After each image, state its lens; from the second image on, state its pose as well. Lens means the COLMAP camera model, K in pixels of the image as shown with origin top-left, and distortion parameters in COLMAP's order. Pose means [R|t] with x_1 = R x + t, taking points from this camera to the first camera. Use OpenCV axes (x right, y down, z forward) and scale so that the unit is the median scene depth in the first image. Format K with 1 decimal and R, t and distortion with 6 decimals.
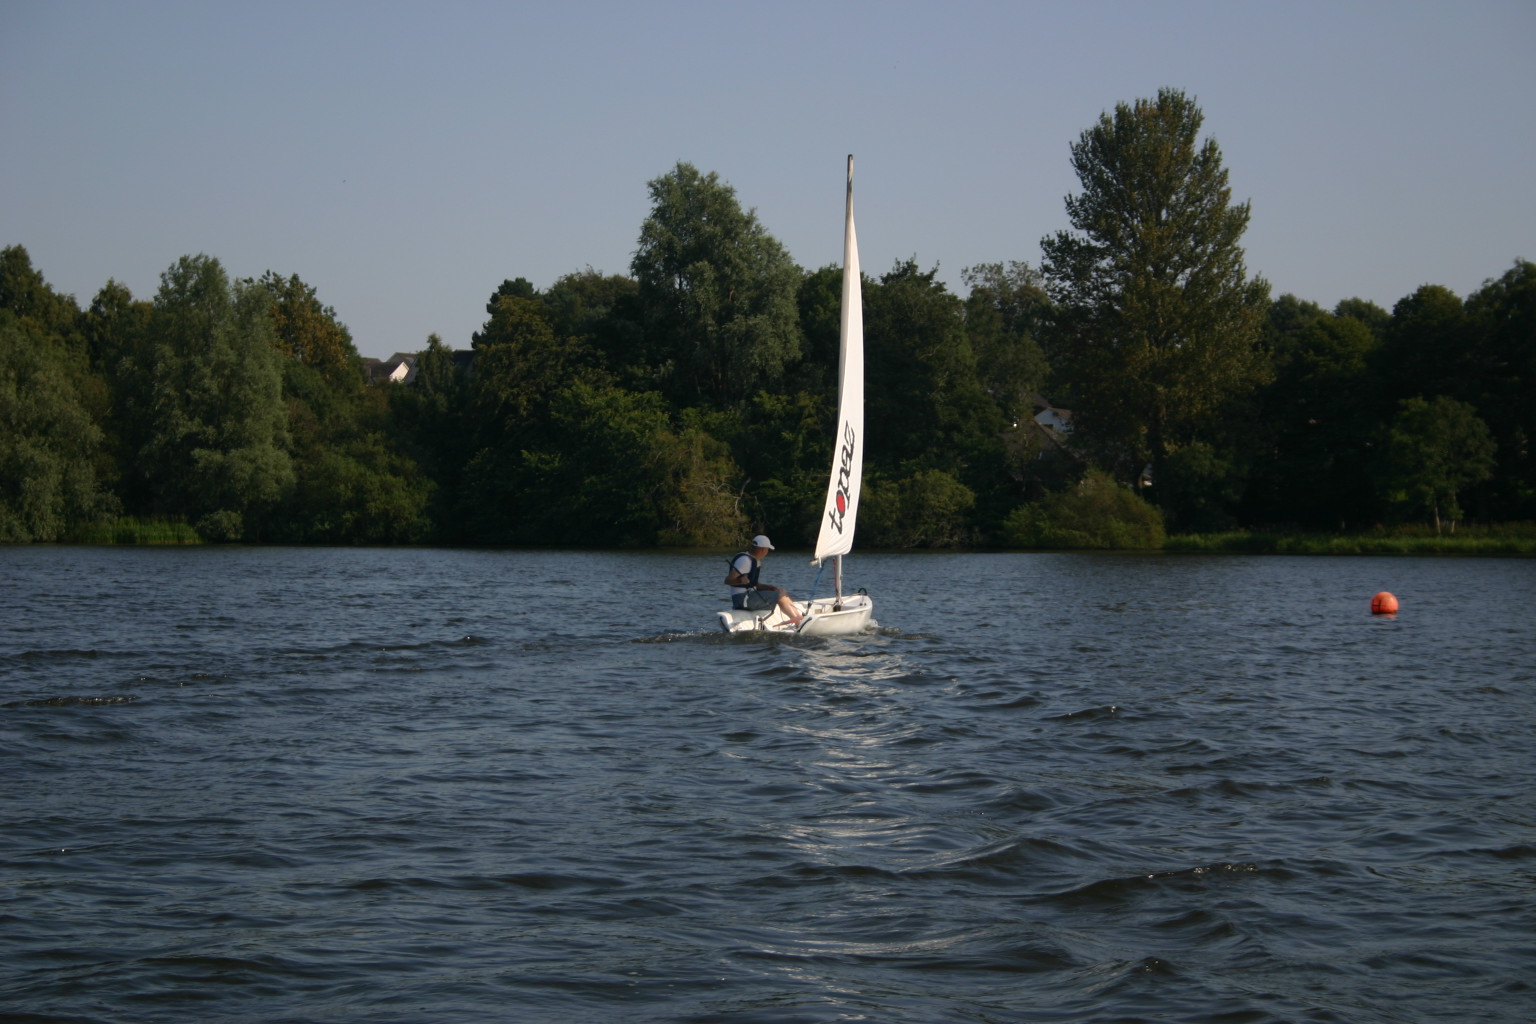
lens RADIAL K [[3554.8, 0, 751.6], [0, 3554.8, 510.3], [0, 0, 1]] dist [0.123832, 0.000000]
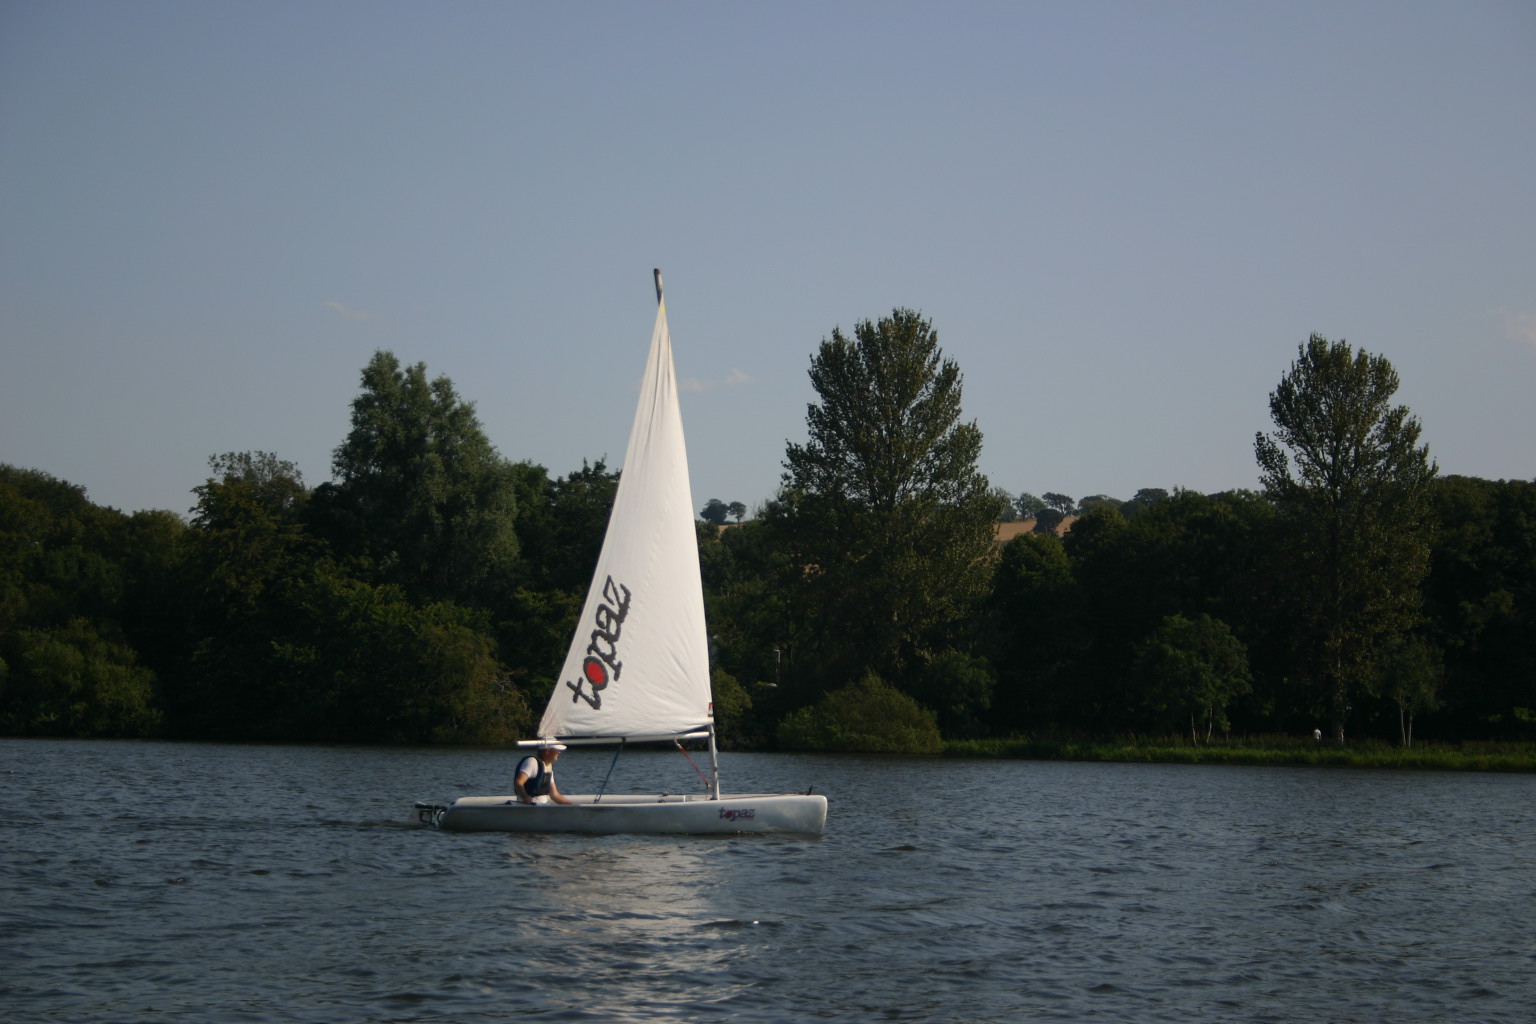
lens RADIAL K [[3526.2, 0, 766.8], [0, 3526.2, 498.2], [0, 0, 1]] dist [0.101129, 0.000000]
pose [[0.925965, 0.039944, 0.375489, -0.303223], [-0.018966, 0.998054, -0.059403, -0.001304], [-0.377132, 0.047884, 0.924921, 0.064680]]
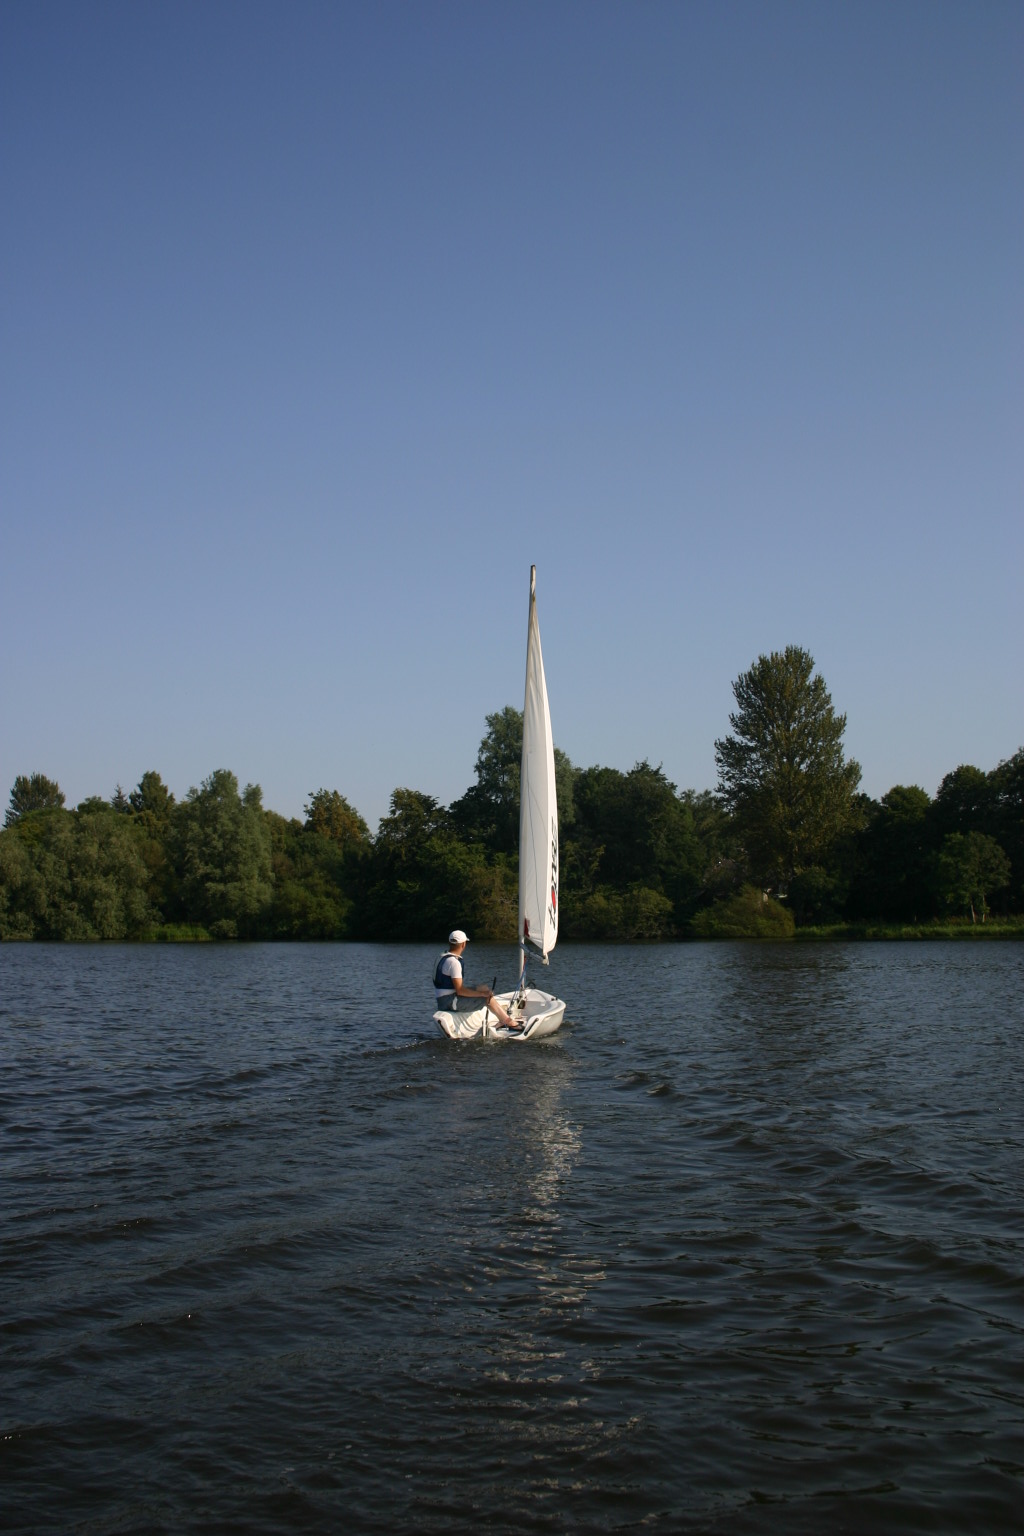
lens RADIAL K [[1525.5, 0, 485.2], [0, 1525.5, 741.5], [0, 0, 1]] dist [-0.097627, 0.000000]
pose [[0.990232, -0.028650, -0.136453, 0.072196], [0.012369, 0.992853, -0.118703, 0.003158], [0.138878, 0.115856, 0.983509, 0.316722]]
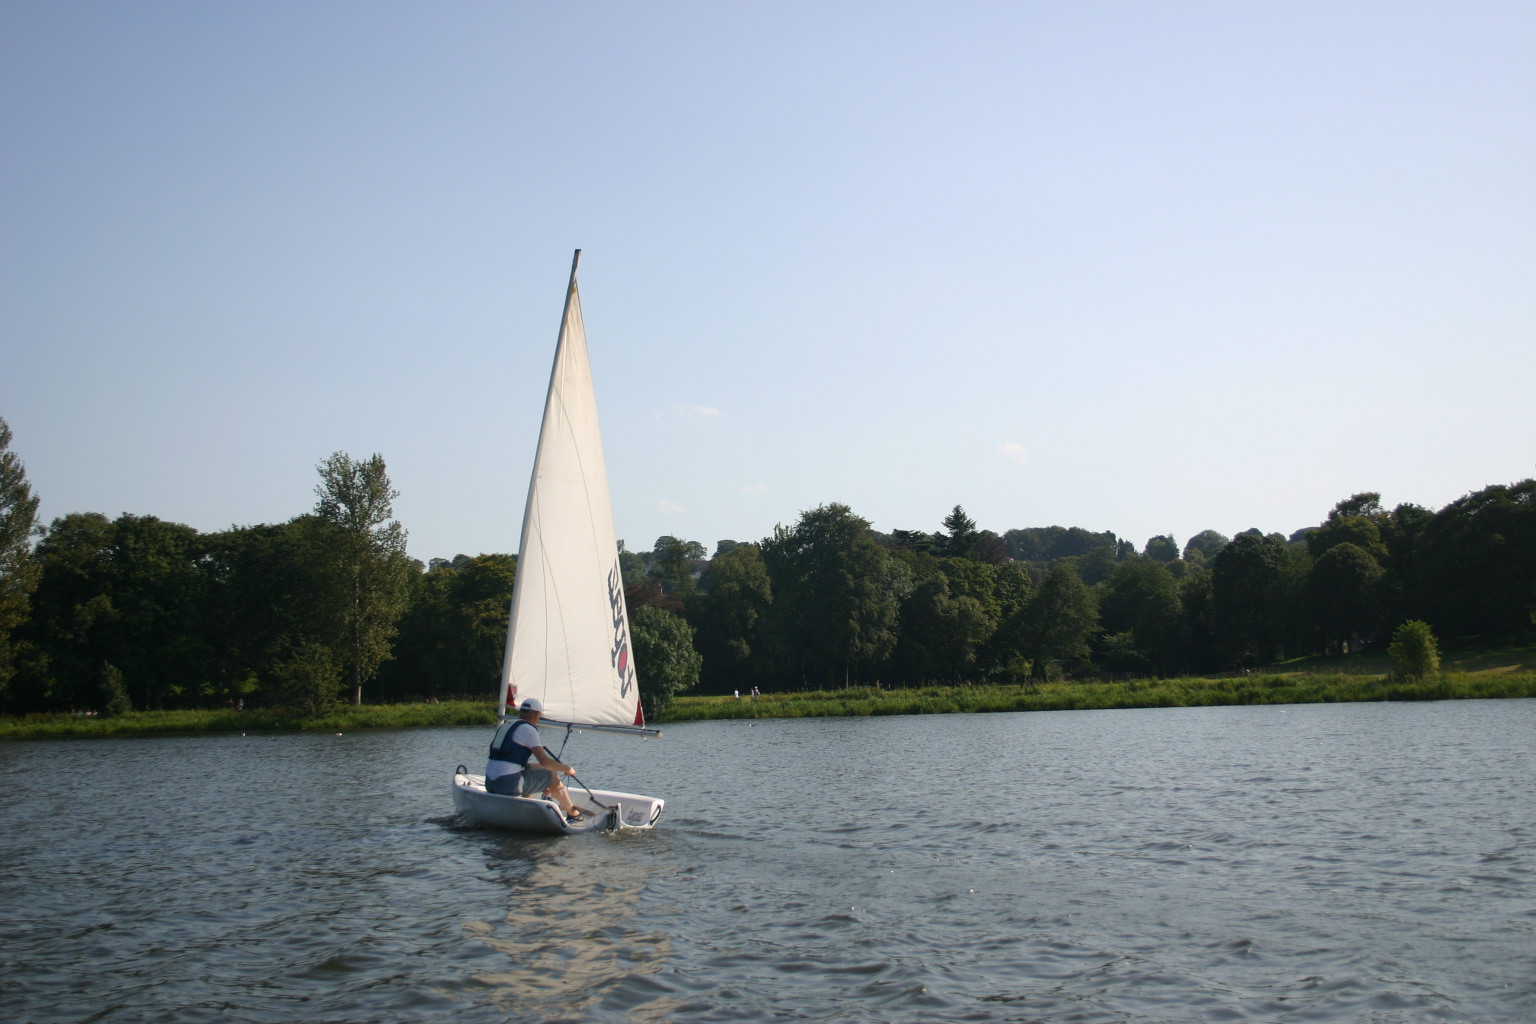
lens RADIAL K [[1871.6, 0, 771.3], [0, 1871.6, 516.2], [0, 0, 1]] dist [-0.049093, 0.000000]
pose [[0.764026, 0.036405, 0.644158, 0.024071], [0.028502, 0.995528, -0.090069, 0.000927], [-0.644556, 0.087175, 0.759571, 0.242244]]
